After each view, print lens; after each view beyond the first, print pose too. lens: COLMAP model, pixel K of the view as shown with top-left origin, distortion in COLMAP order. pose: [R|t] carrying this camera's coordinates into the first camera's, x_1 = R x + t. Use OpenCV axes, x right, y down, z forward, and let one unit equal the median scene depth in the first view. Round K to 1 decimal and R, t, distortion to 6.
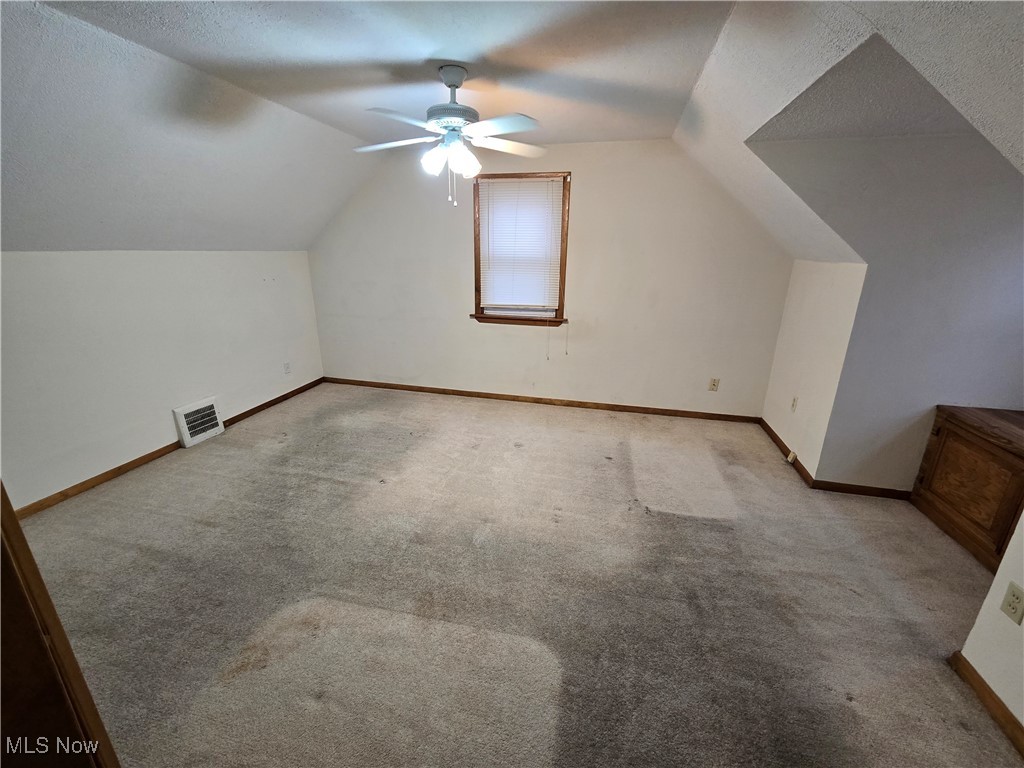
lens RADIAL K [[422.0, 0, 512.0], [0, 422.0, 384.0], [0, 0, 1]] dist [-0.001950, 0.000973]
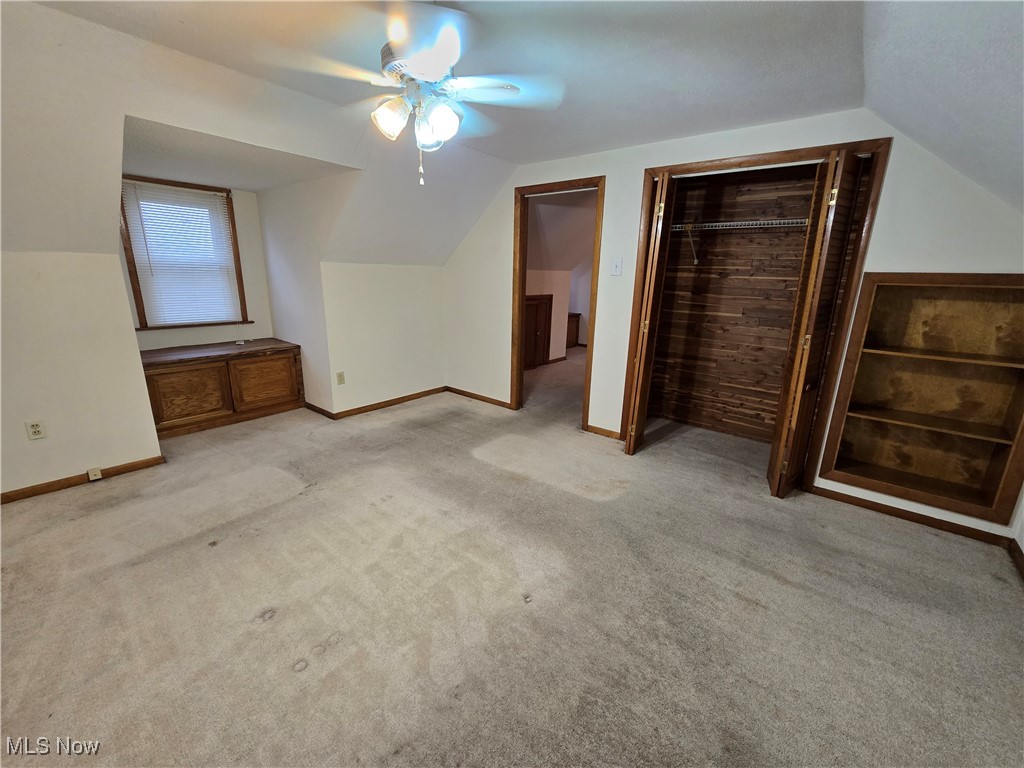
lens RADIAL K [[422.0, 0, 512.0], [0, 422.0, 384.0], [0, 0, 1]] dist [-0.001950, 0.000973]
pose [[-0.900010, -0.141420, 0.412289, -0.556550], [0.099319, 0.854478, 0.509905, -0.426323], [-0.424402, 0.499868, -0.754993, 1.467173]]
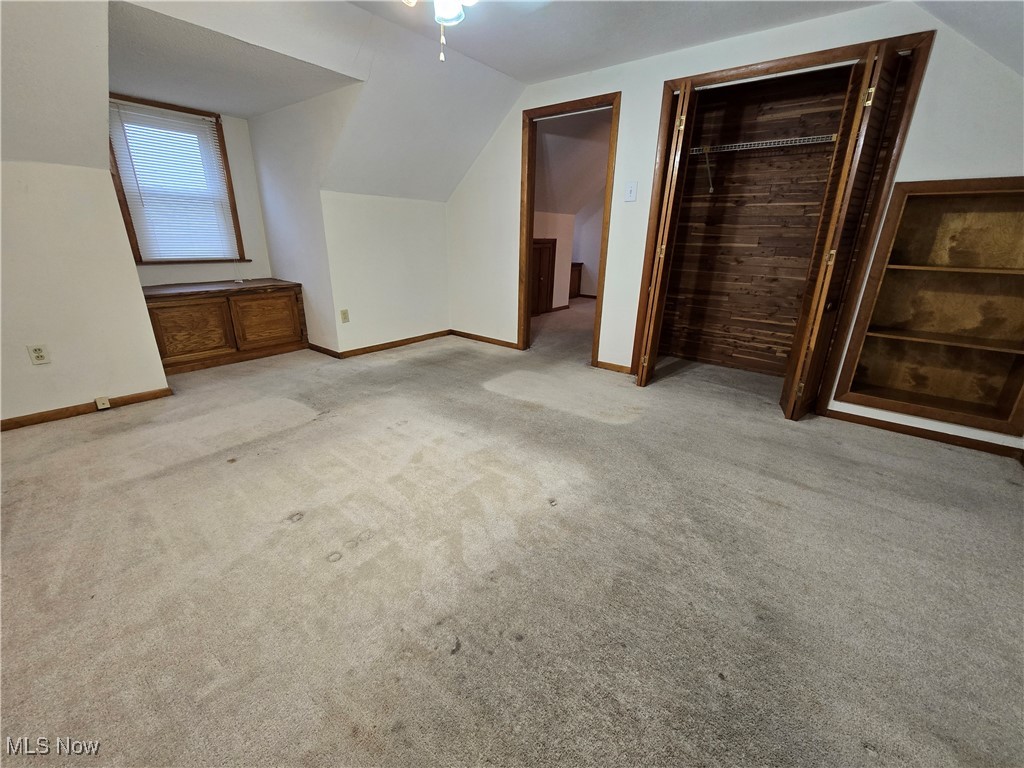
lens RADIAL K [[422.9, 0, 510.7], [0, 422.9, 383.8], [0, 0, 1]] dist [-0.001444, 0.000220]
pose [[-0.905340, -0.166189, 0.390820, -0.519617], [0.100114, 0.810803, 0.576693, -0.334884], [-0.412718, 0.561230, -0.717415, 1.532372]]
